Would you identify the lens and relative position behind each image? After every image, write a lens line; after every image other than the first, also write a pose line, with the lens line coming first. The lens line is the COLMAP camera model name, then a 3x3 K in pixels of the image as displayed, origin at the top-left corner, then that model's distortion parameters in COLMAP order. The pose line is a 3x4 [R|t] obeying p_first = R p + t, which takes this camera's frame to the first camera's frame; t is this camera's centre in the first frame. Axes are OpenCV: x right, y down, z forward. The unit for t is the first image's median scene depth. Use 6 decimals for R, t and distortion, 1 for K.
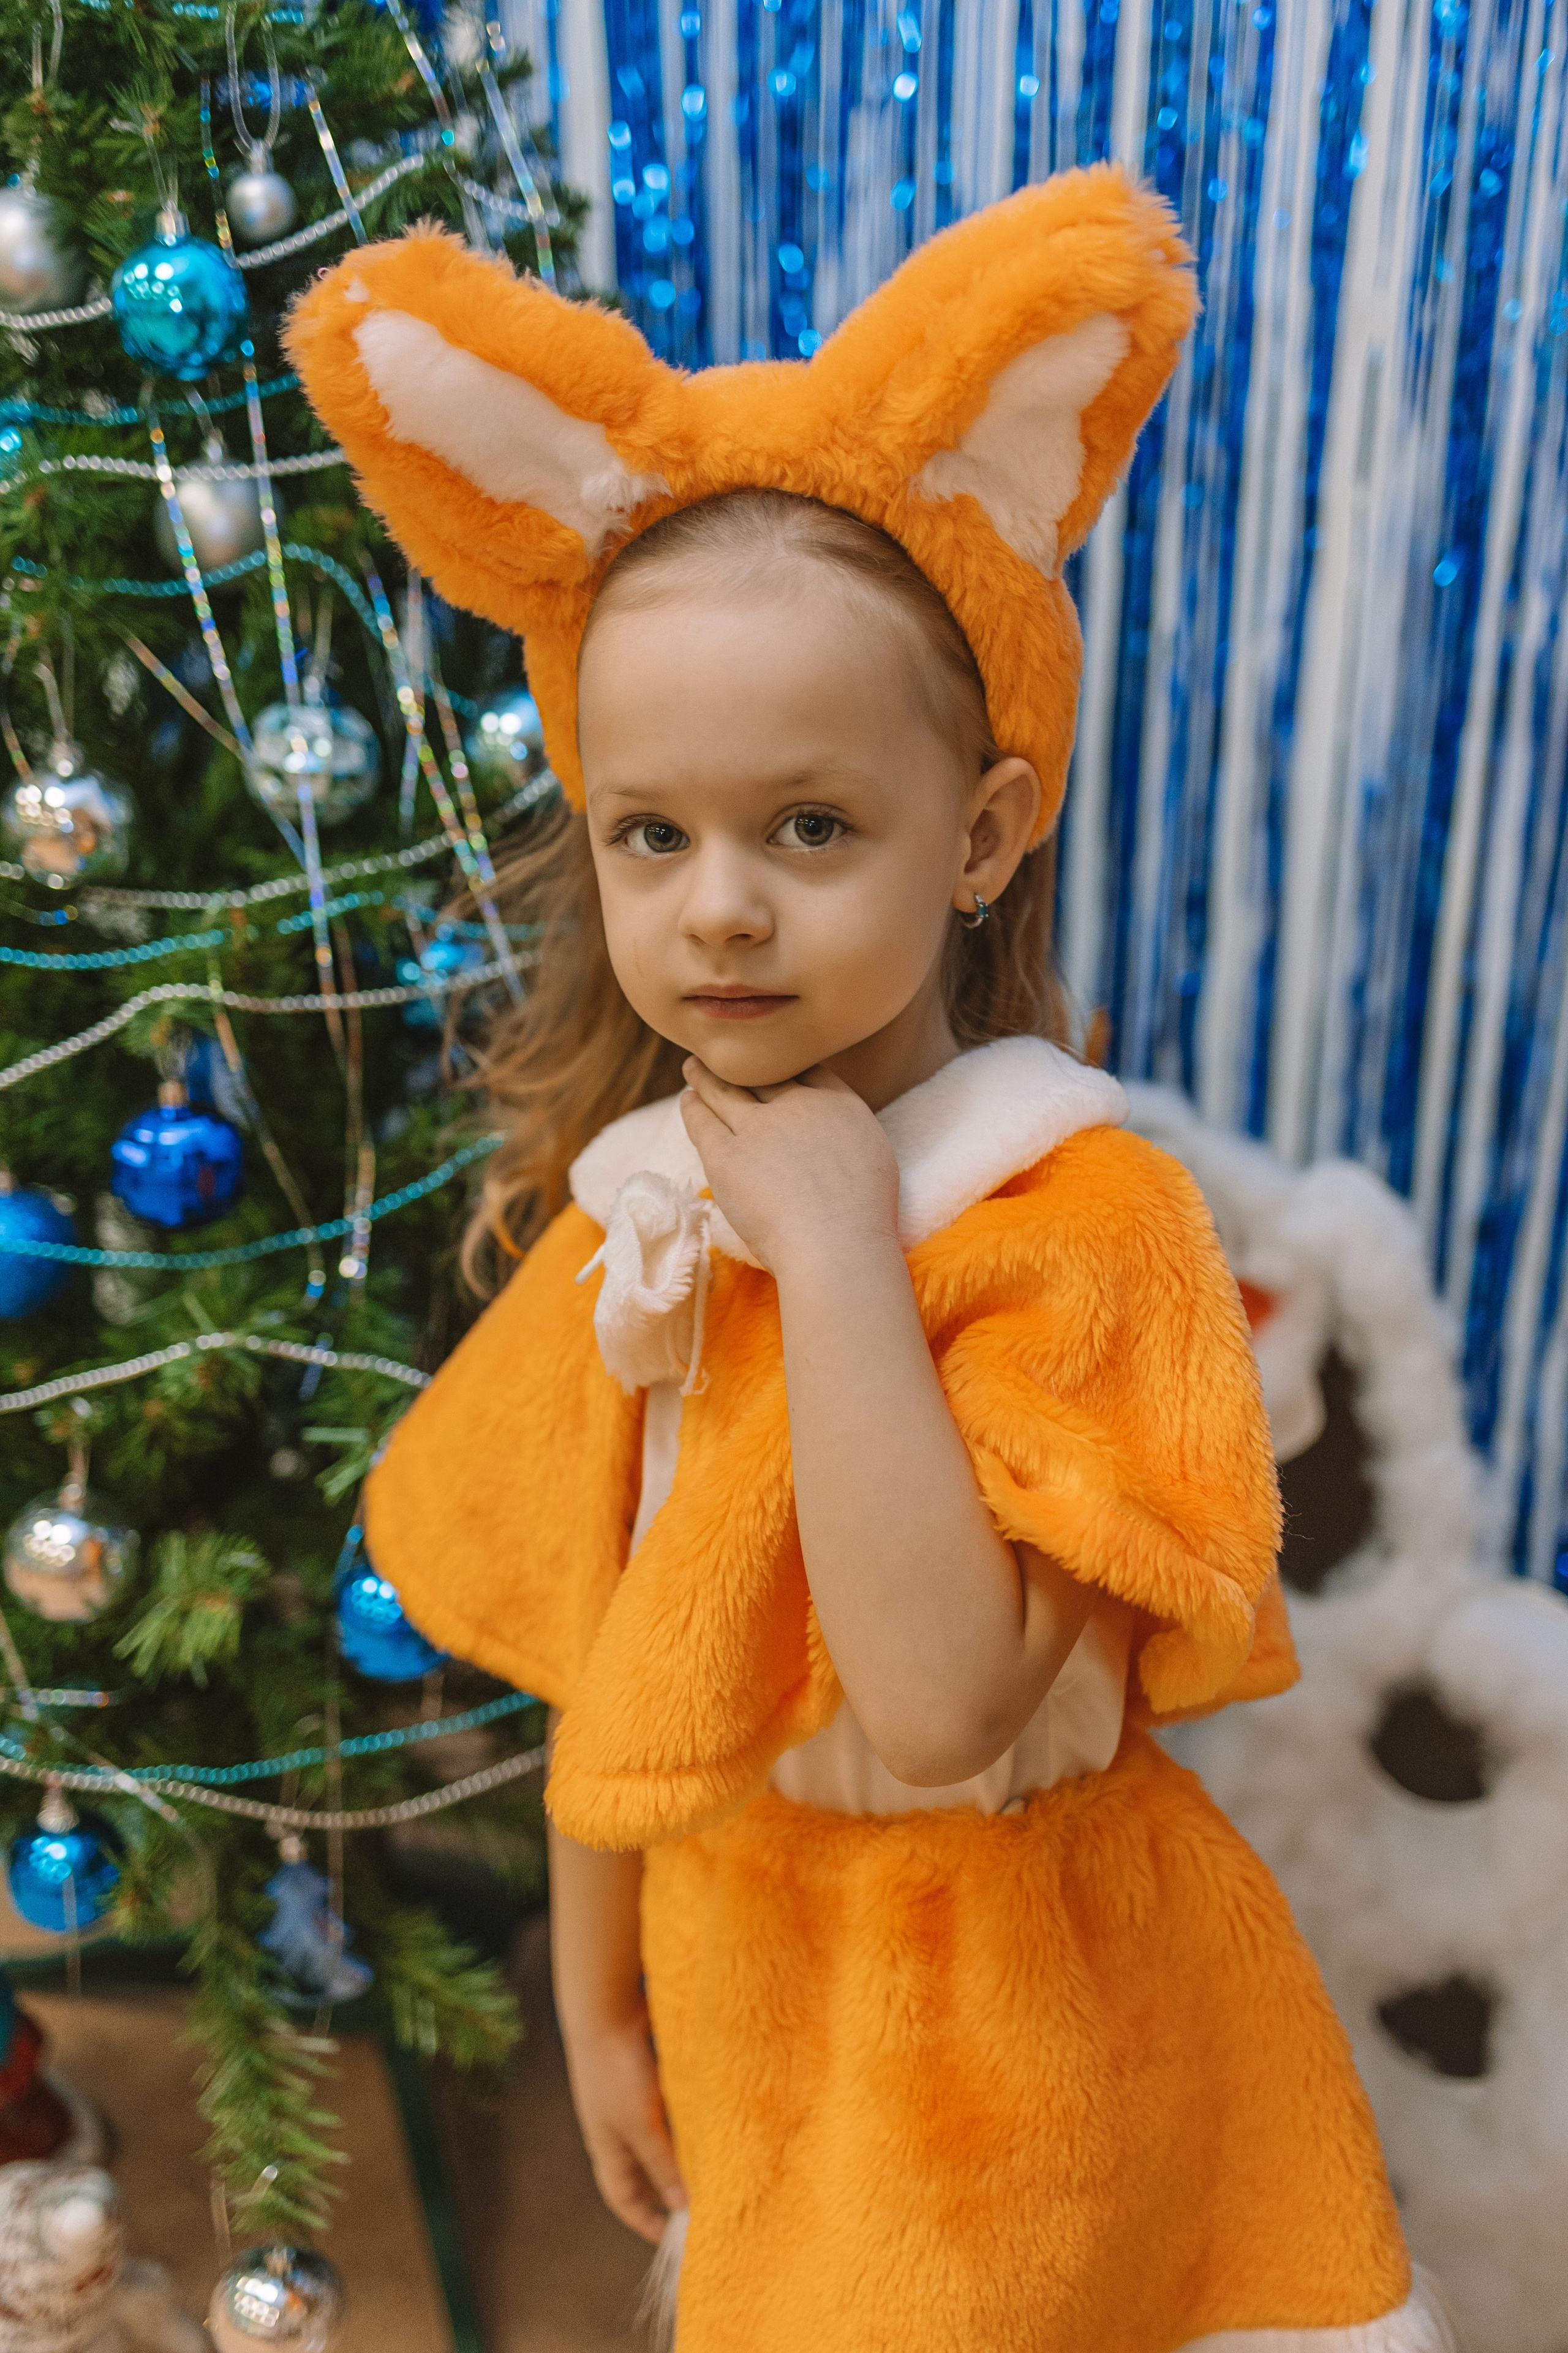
lens RADIAL K [[2418.4, 0, 793.0], [0, 2418.4, 1151.8], [0, 0, 1]] dist [0.008345, -0.000885]
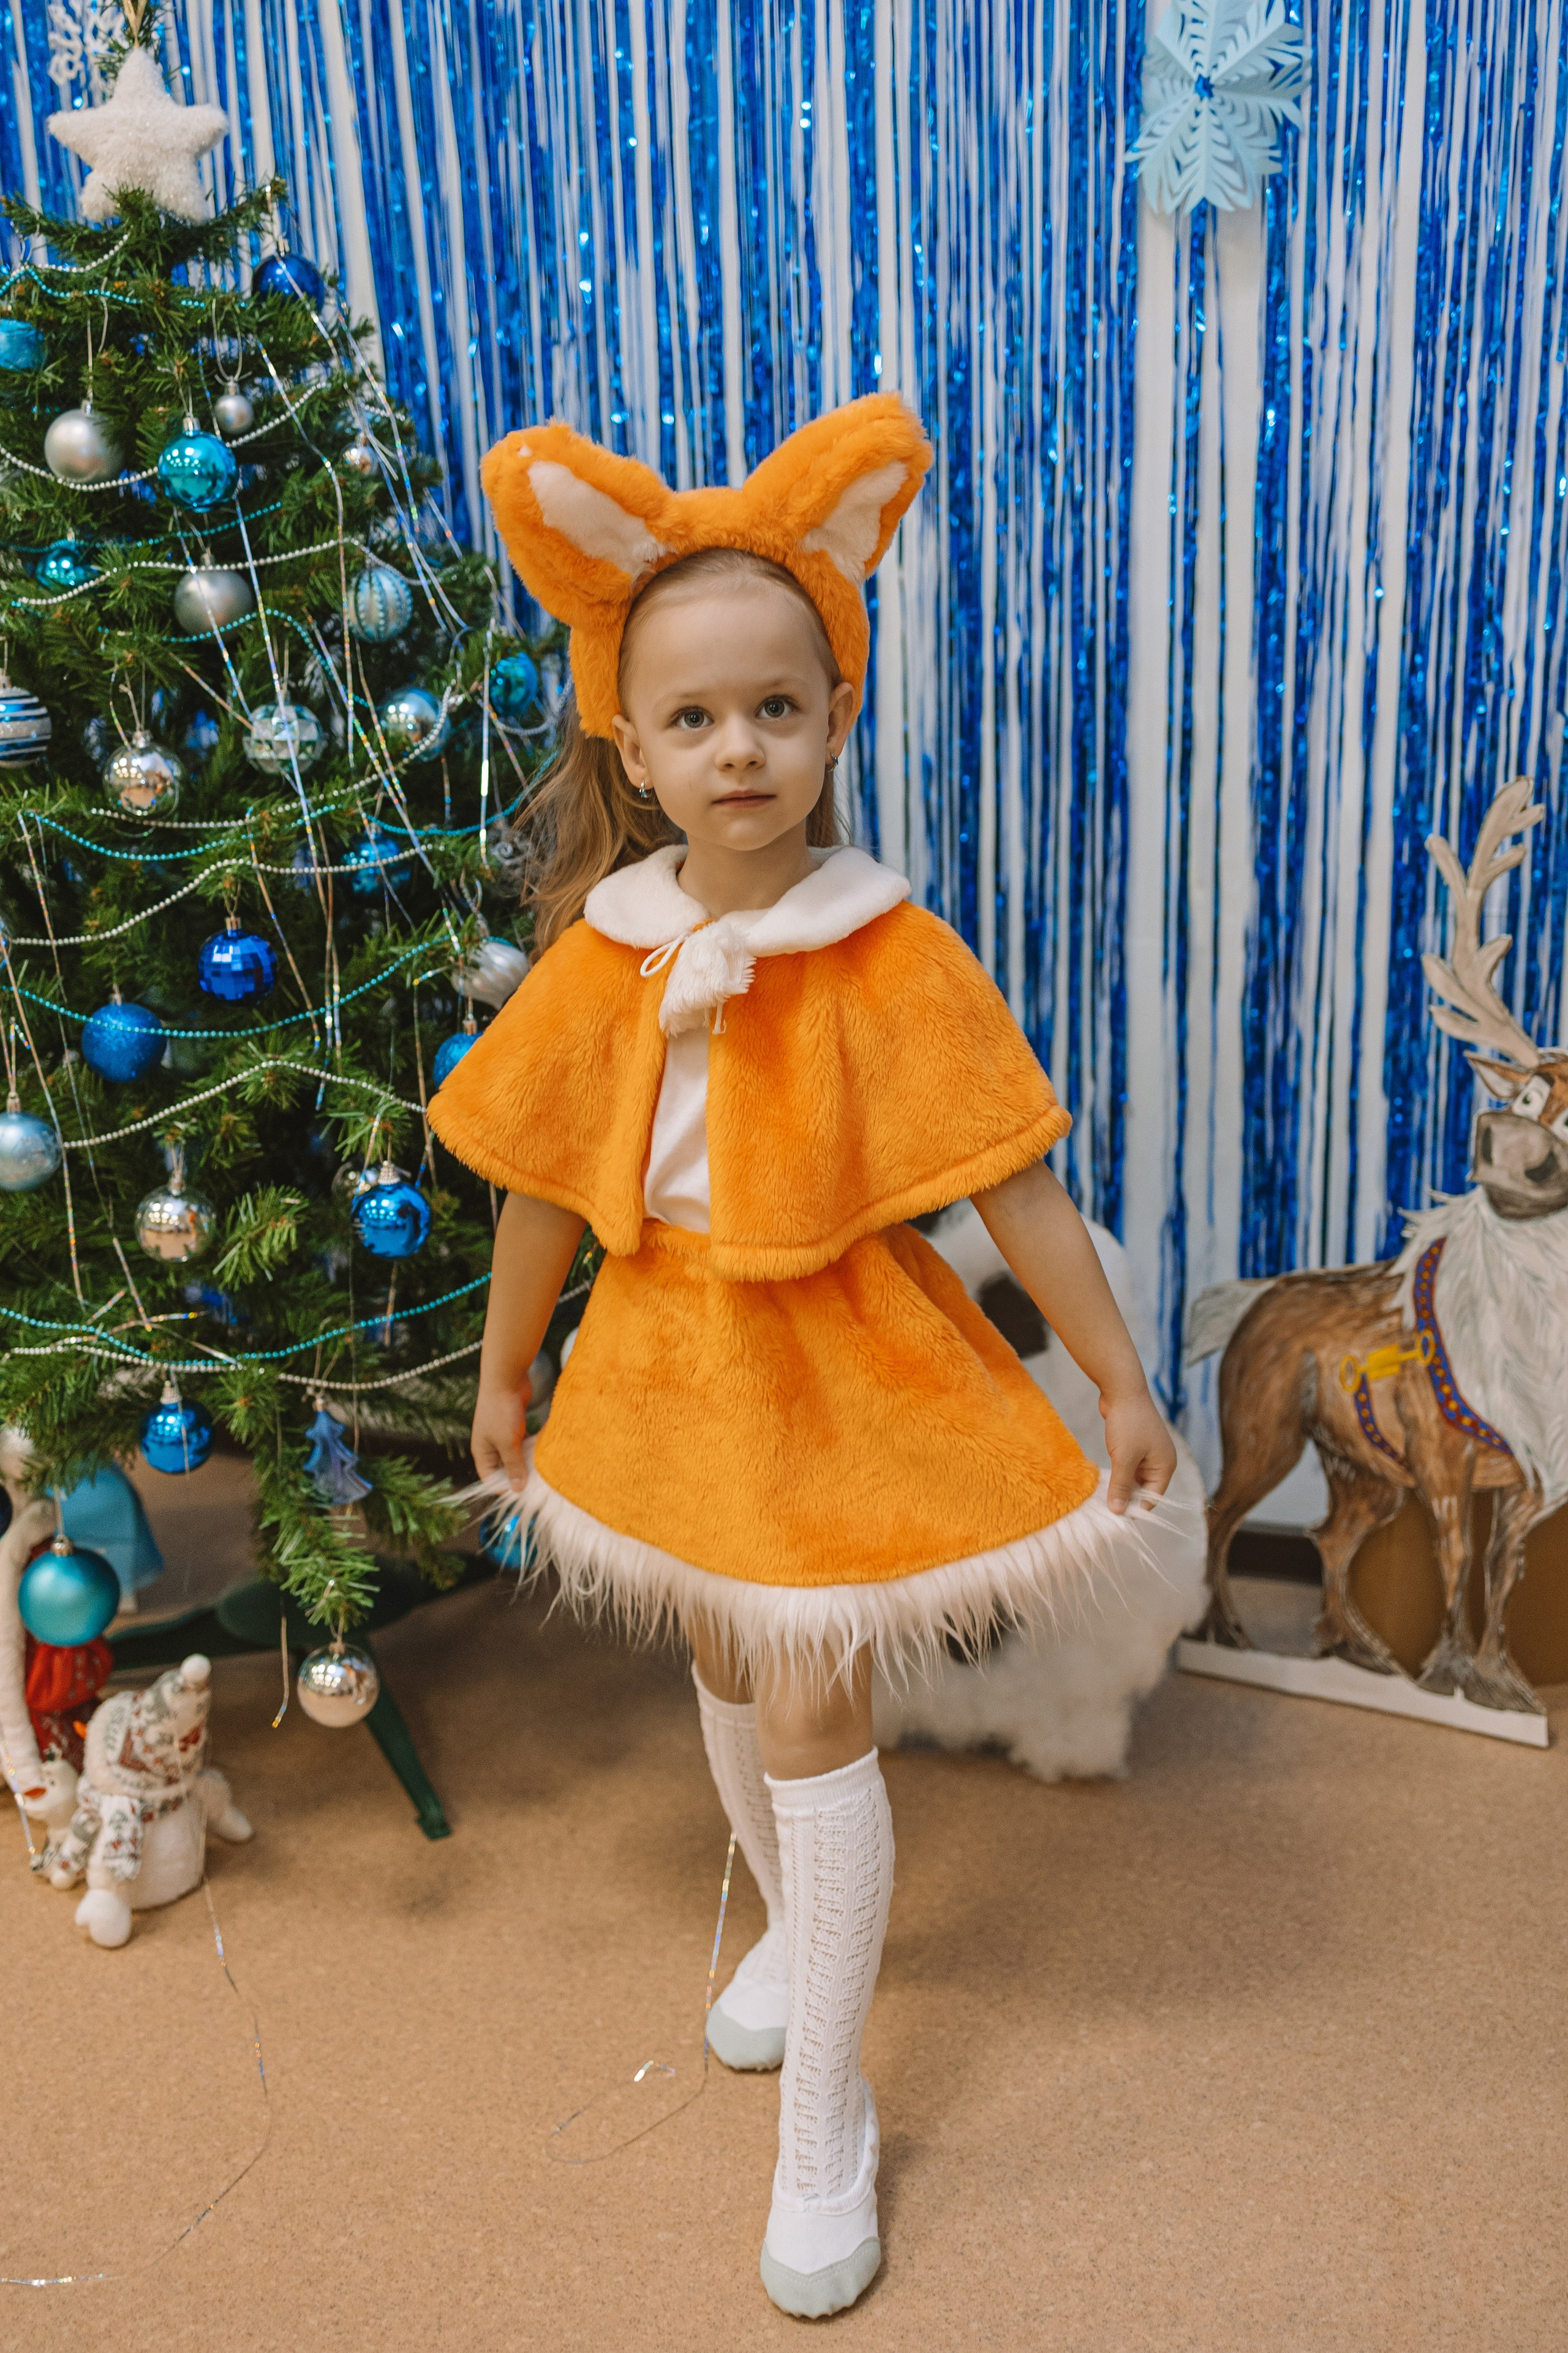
lens RADIAL K [[2397.5, 0, 802.3], [0, 2397.5, 1161.4], [0, 0, 1]] dist [0.005355, -0.007657]
pose [[0.985141, -0.084308, 0.149631, -0.122313], [0.095908, 0.992778, -0.072068, 0.282521], [-0.142474, 0.085348, 0.986112, -0.653612]]
